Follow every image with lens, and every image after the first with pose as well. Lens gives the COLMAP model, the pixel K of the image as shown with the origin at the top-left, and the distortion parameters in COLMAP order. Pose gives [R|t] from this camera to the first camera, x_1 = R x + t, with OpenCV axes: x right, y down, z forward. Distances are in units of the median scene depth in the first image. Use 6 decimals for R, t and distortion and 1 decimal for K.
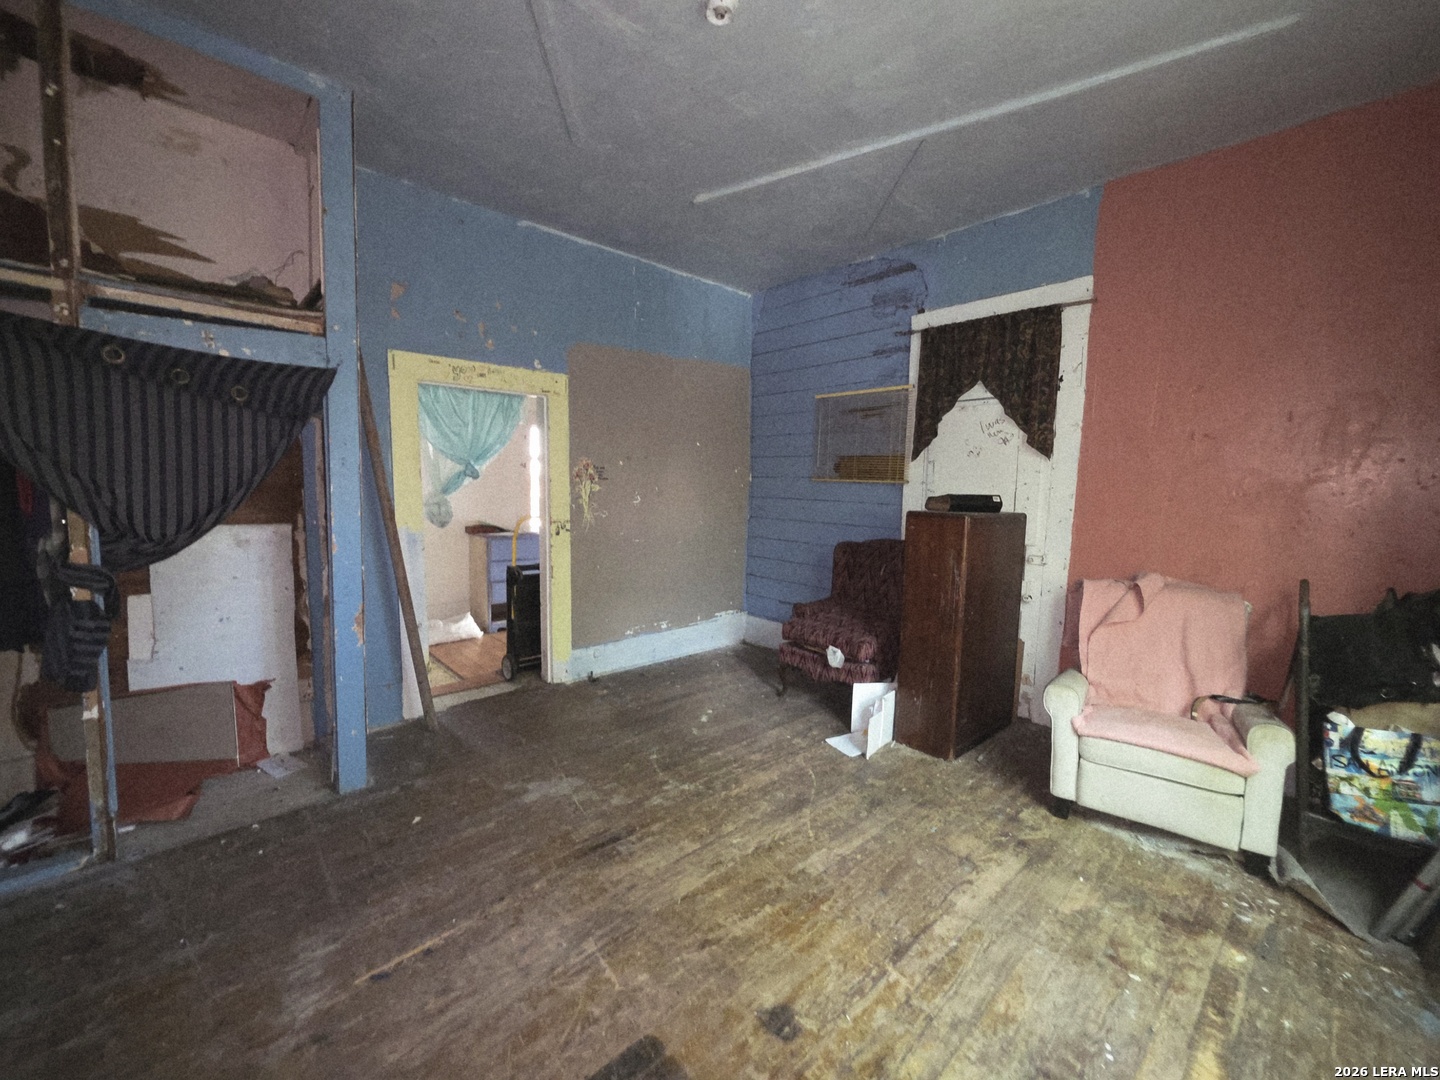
lens RADIAL K [[580.2, 0, 722.3], [0, 580.2, 539.4], [0, 0, 1]] dist [0.003895, -0.000251]
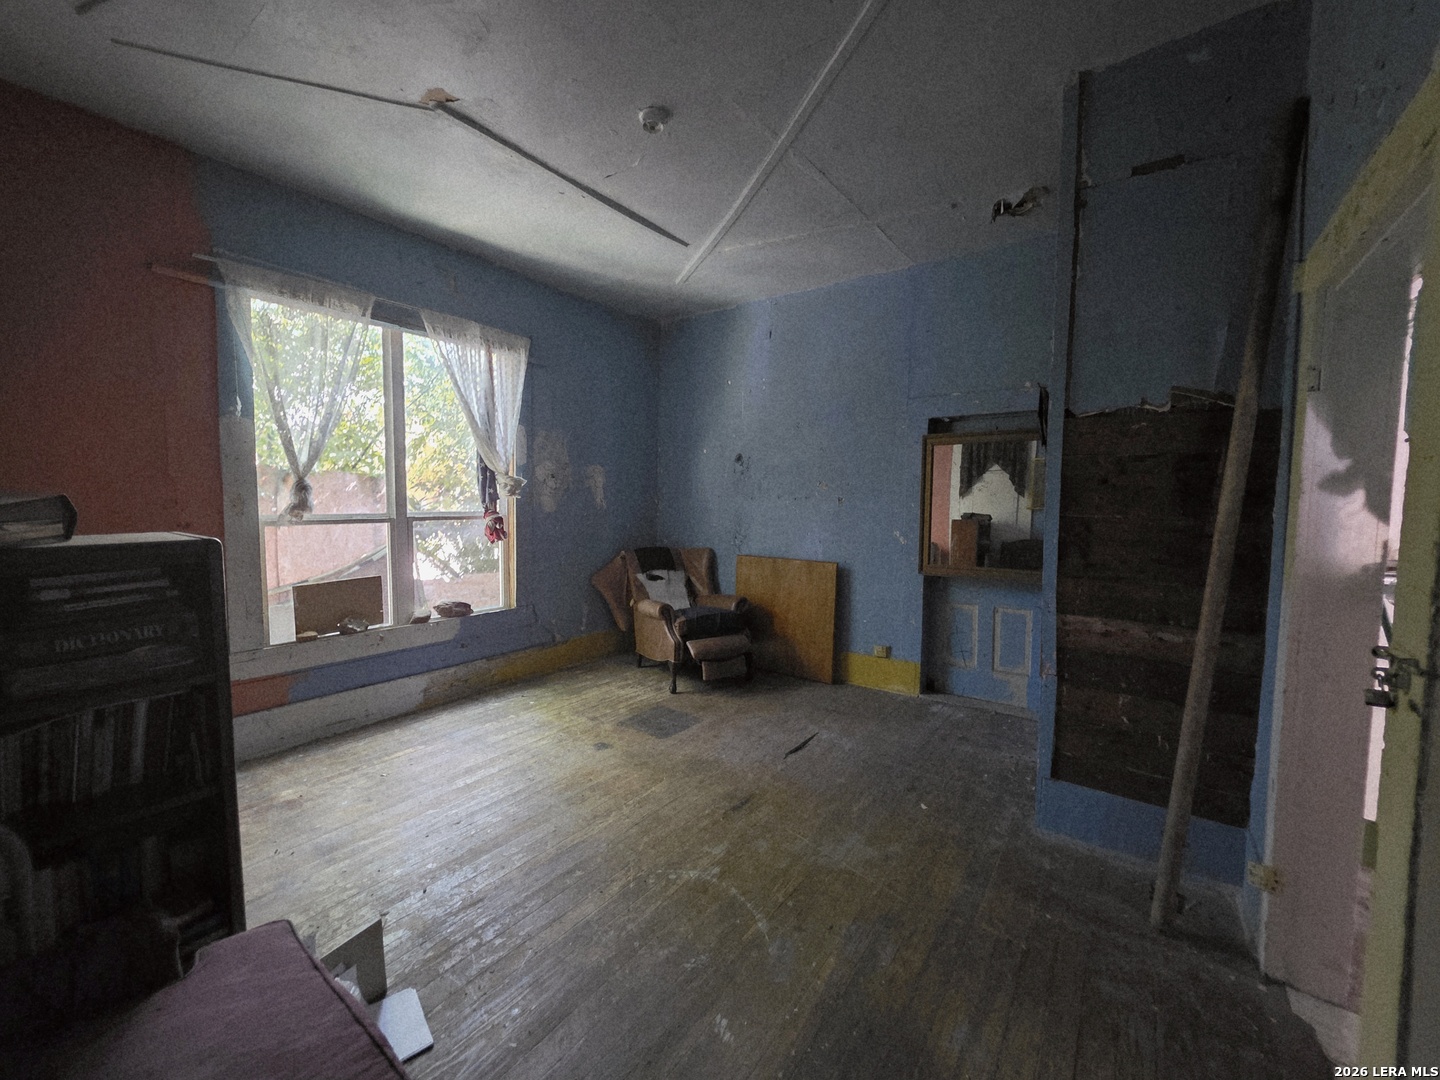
lens RADIAL K [[580.2, 0, 722.3], [0, 580.2, 539.4], [0, 0, 1]] dist [0.003895, -0.000251]
pose [[-0.978831, -0.016242, -0.204027, 0.078431], [-0.050357, 0.985315, 0.163152, -0.181088], [0.198381, 0.169972, -0.965274, 2.019974]]
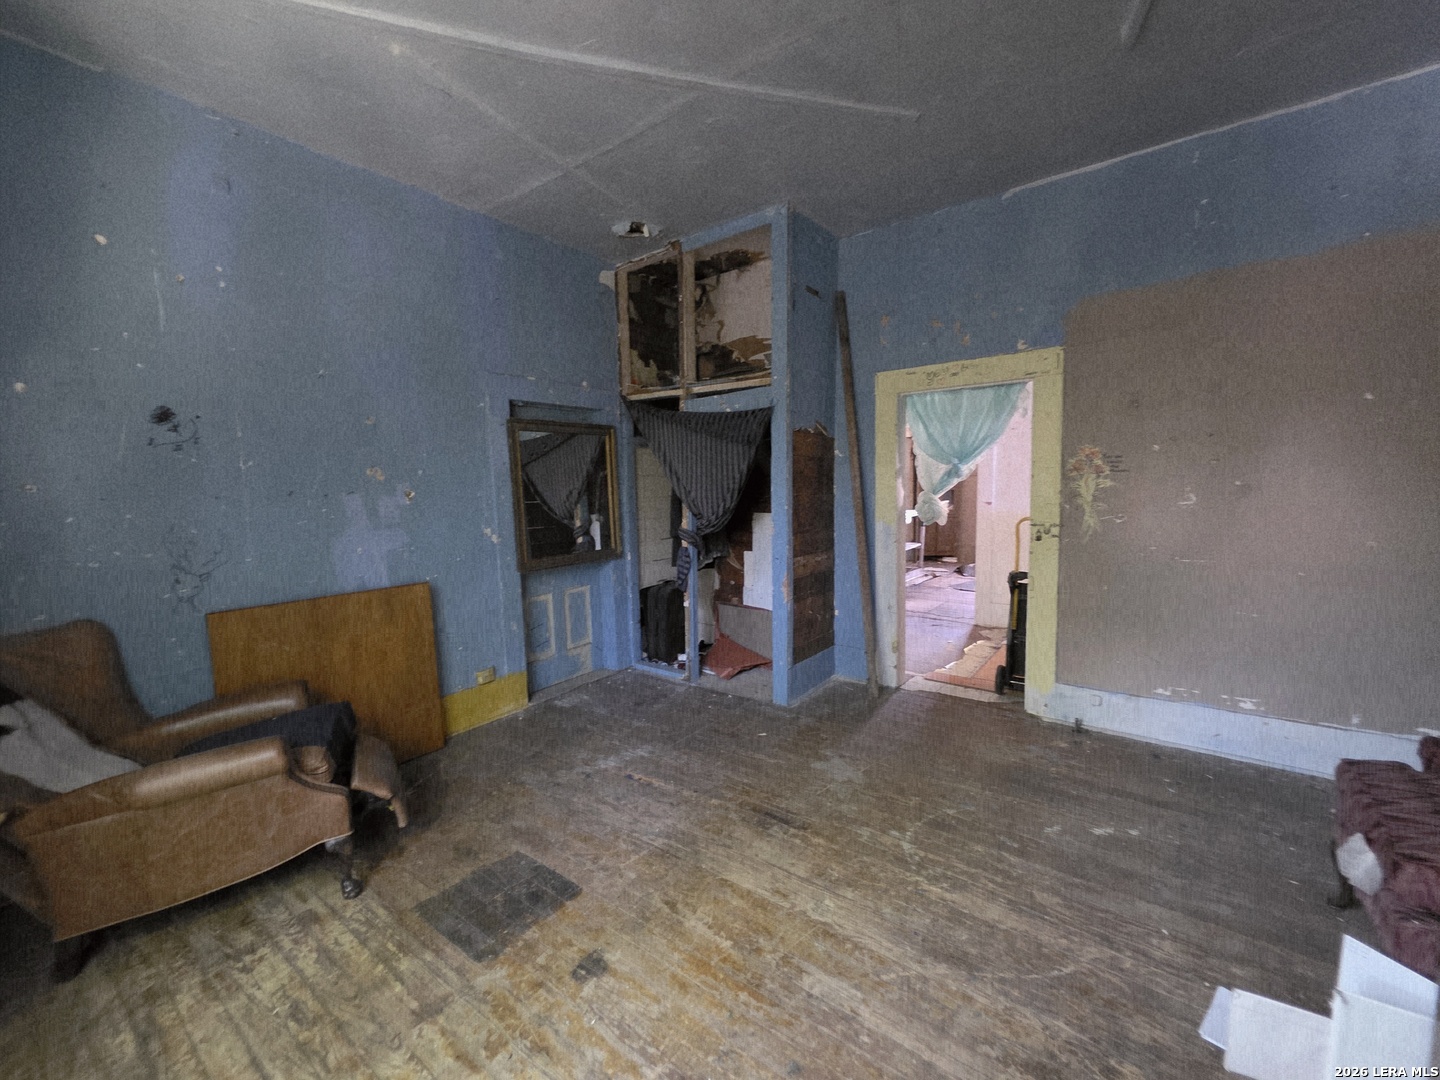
lens RADIAL K [[580.2, 0, 722.3], [0, 580.2, 539.4], [0, 0, 1]] dist [0.003895, -0.000251]
pose [[0.183698, 0.072717, -0.980289, 0.795600], [-0.073524, 0.995483, 0.060066, -0.045003], [0.980229, 0.061040, 0.188215, 0.670284]]
